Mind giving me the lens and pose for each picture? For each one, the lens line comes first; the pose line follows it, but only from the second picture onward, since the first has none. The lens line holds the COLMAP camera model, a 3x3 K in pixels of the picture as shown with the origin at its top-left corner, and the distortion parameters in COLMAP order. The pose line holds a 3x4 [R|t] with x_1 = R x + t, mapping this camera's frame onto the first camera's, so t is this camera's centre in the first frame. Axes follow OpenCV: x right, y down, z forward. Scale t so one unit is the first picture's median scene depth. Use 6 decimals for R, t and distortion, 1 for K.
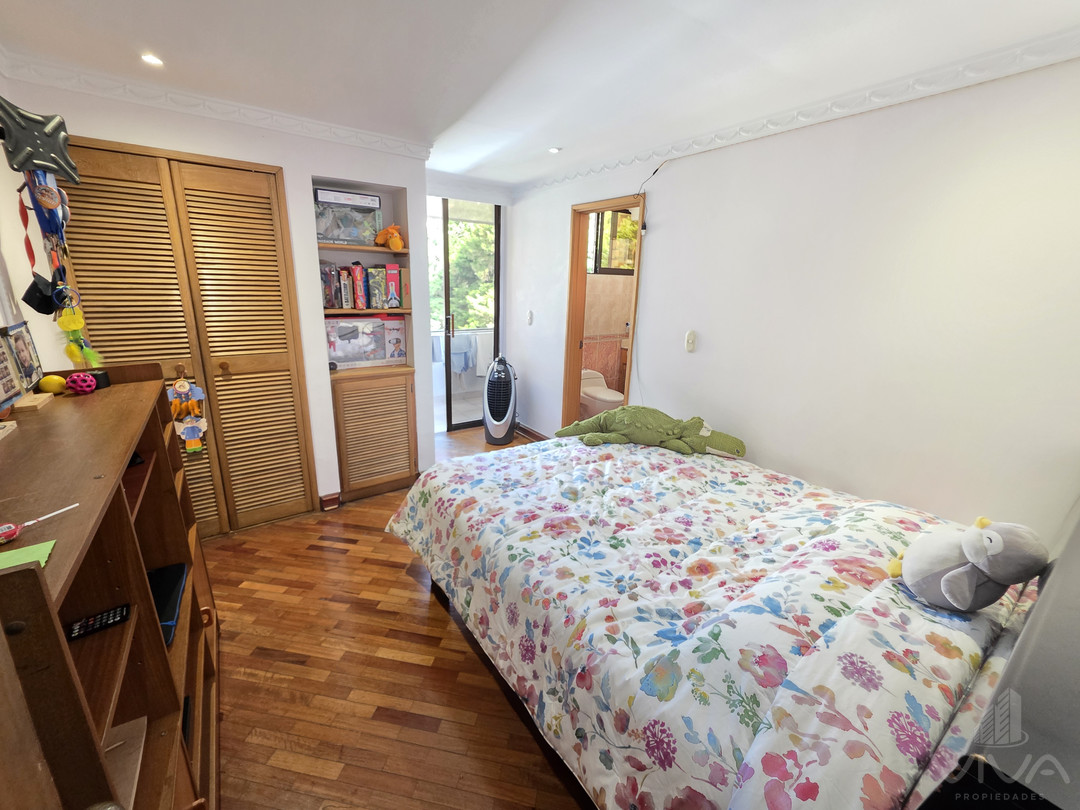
lens RADIAL K [[431.5, 0, 531.4], [0, 431.5, 391.8], [0, 0, 1]] dist [0.003190, 0.000115]
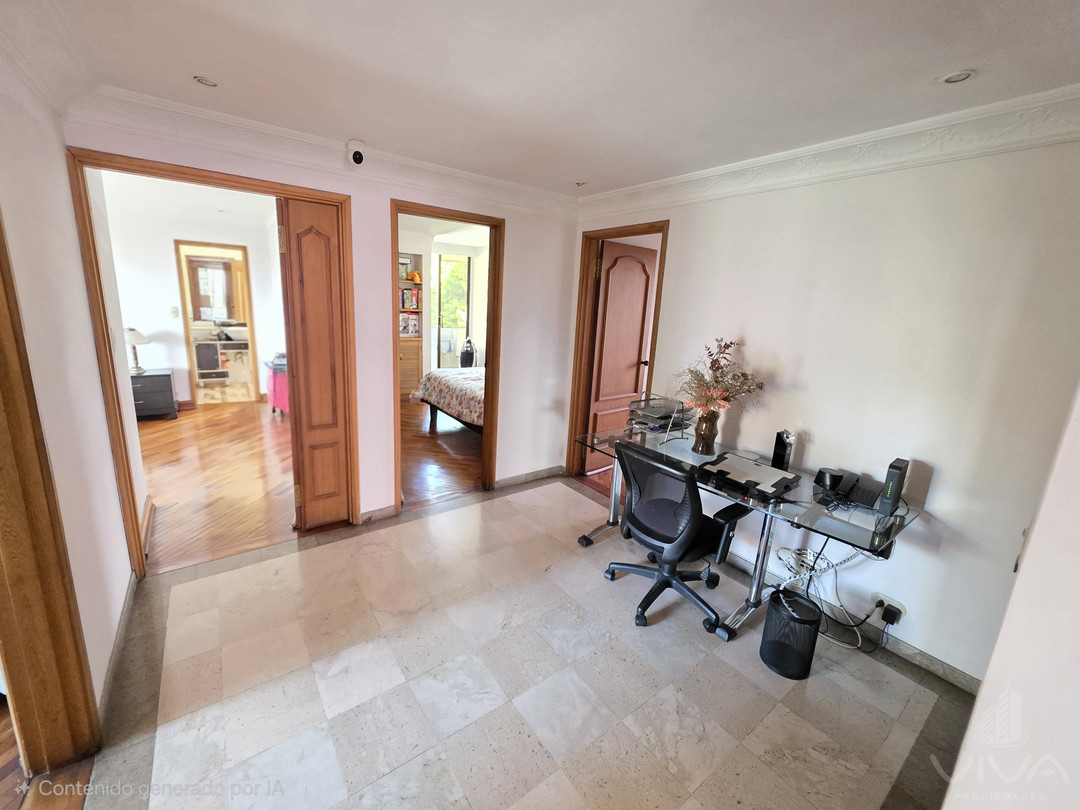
lens RADIAL K [[431.5, 0, 531.4], [0, 431.5, 391.8], [0, 0, 1]] dist [0.003190, 0.000115]
pose [[0.999427, 0.023096, 0.024751, 0.208402], [-0.022110, 0.998979, -0.039403, 0.277018], [-0.025636, 0.038833, 0.998917, -1.094101]]
